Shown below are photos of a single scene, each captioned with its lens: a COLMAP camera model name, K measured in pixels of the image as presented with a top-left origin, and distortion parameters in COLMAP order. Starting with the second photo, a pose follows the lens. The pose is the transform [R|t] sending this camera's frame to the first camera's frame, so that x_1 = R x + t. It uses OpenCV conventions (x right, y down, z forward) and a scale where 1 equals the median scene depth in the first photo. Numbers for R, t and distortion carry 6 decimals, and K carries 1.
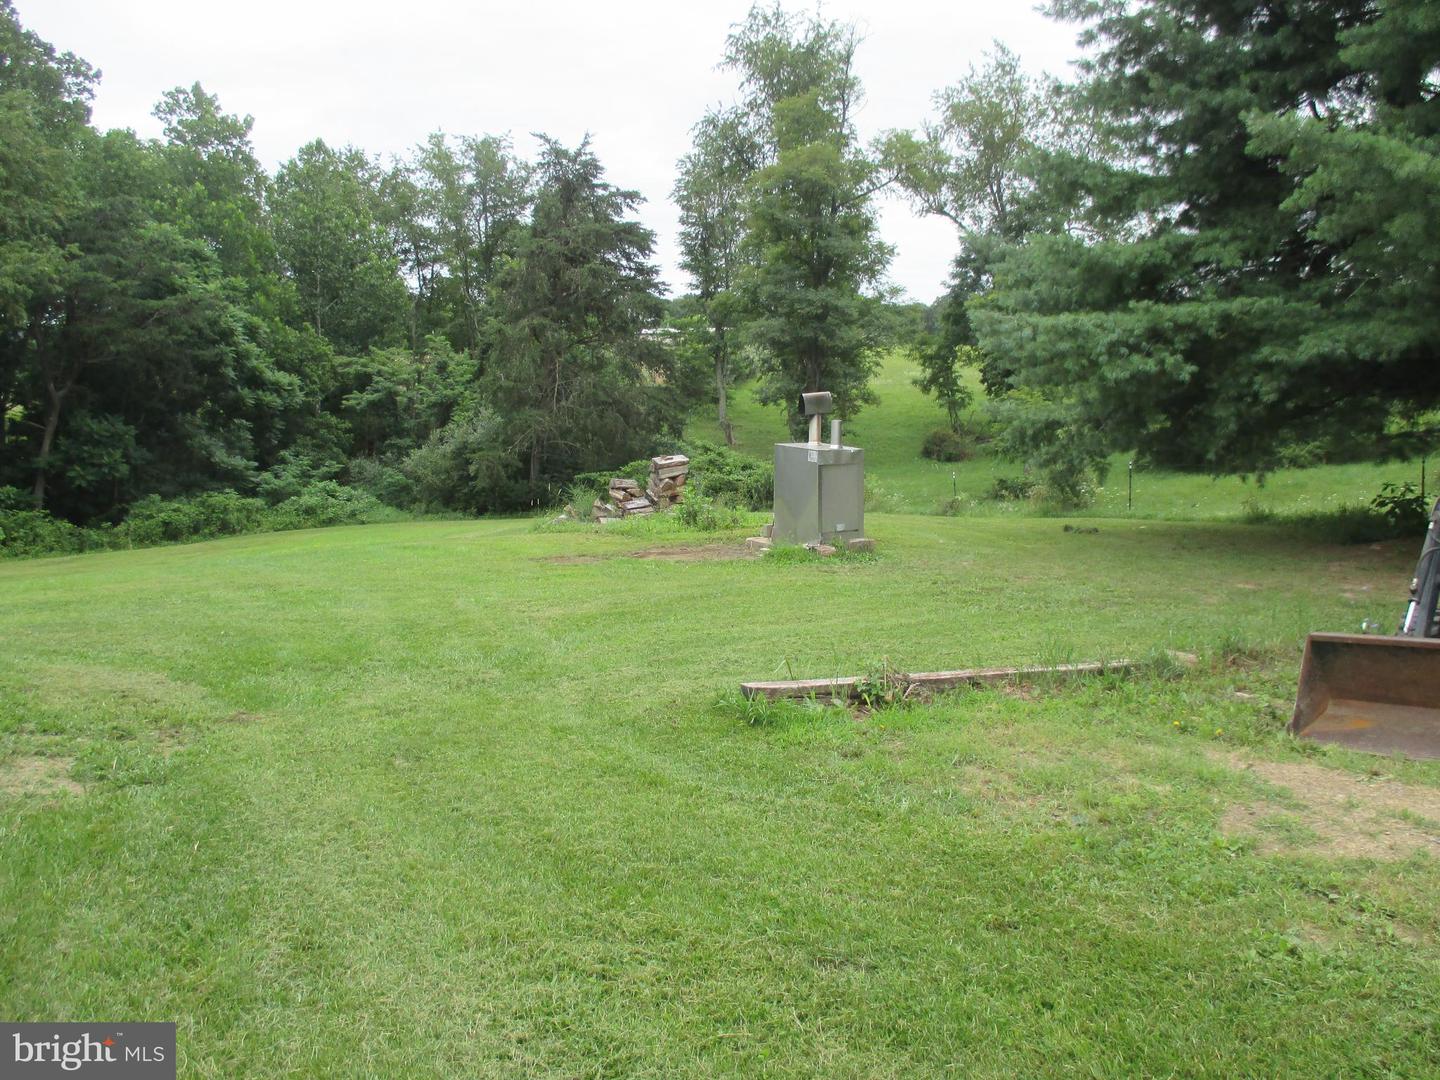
lens RADIAL K [[1205.5, 0, 718.5], [0, 1205.5, 537.9], [0, 0, 1]] dist [-0.029792, 0.004630]
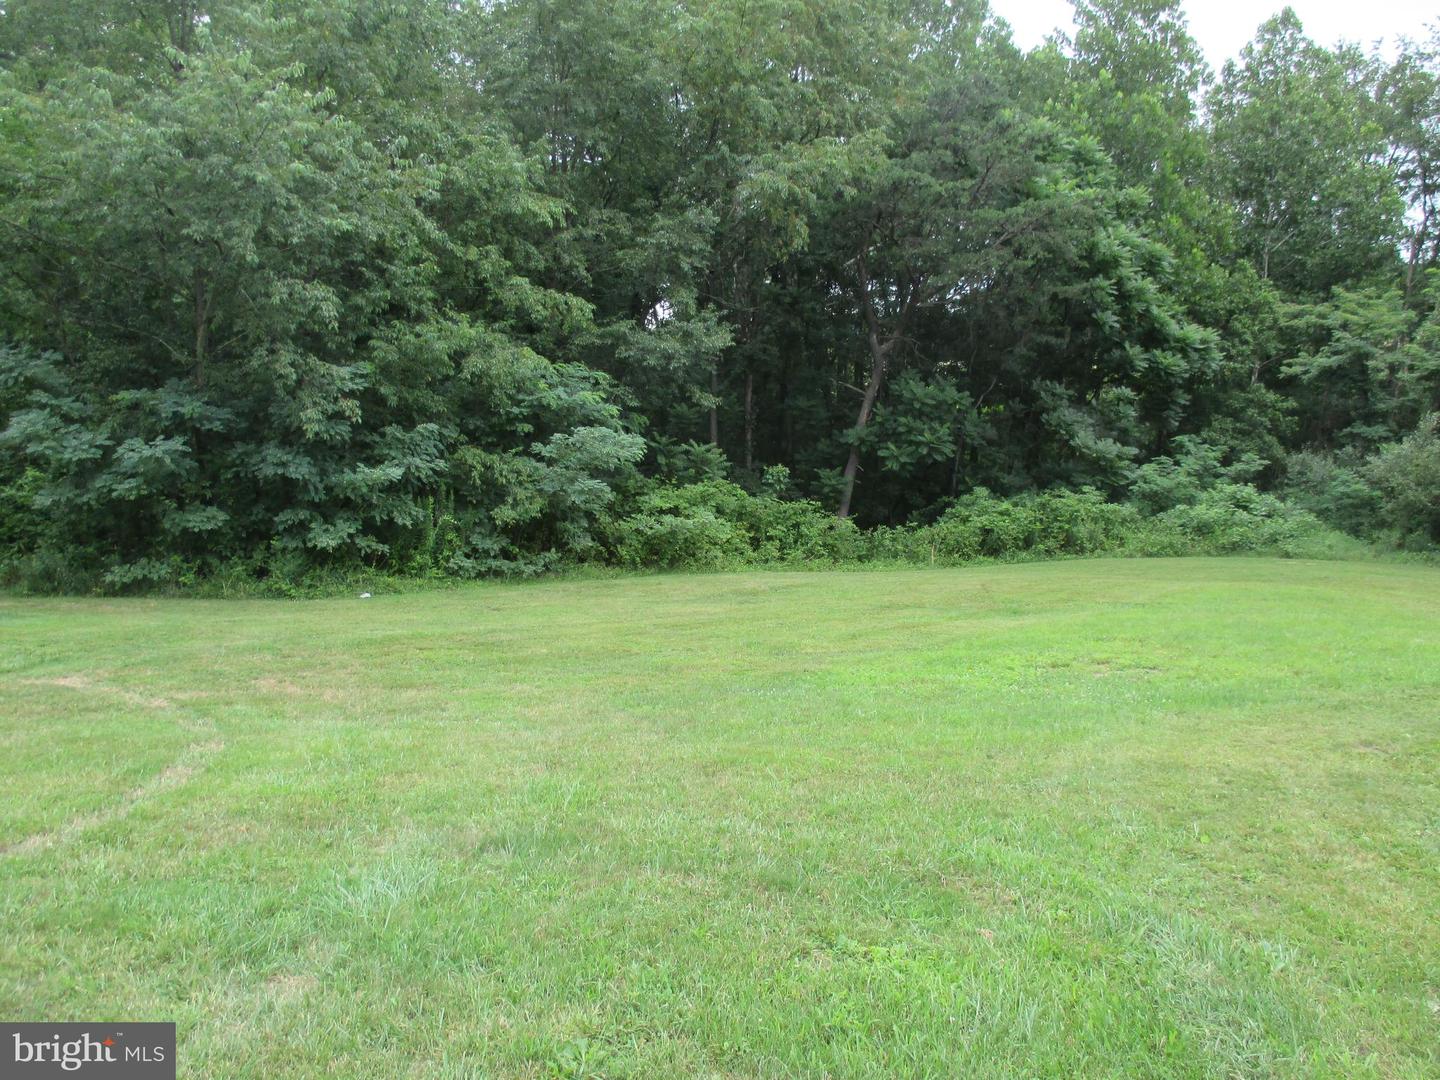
lens RADIAL K [[1205.5, 0, 710.5], [0, 1205.5, 516.2], [0, 0, 1]] dist [-0.029792, 0.004630]
pose [[0.717984, 0.087738, -0.690508, -0.075062], [-0.091990, 0.995283, 0.030813, -0.022715], [0.689955, 0.041396, 0.722668, 0.312317]]
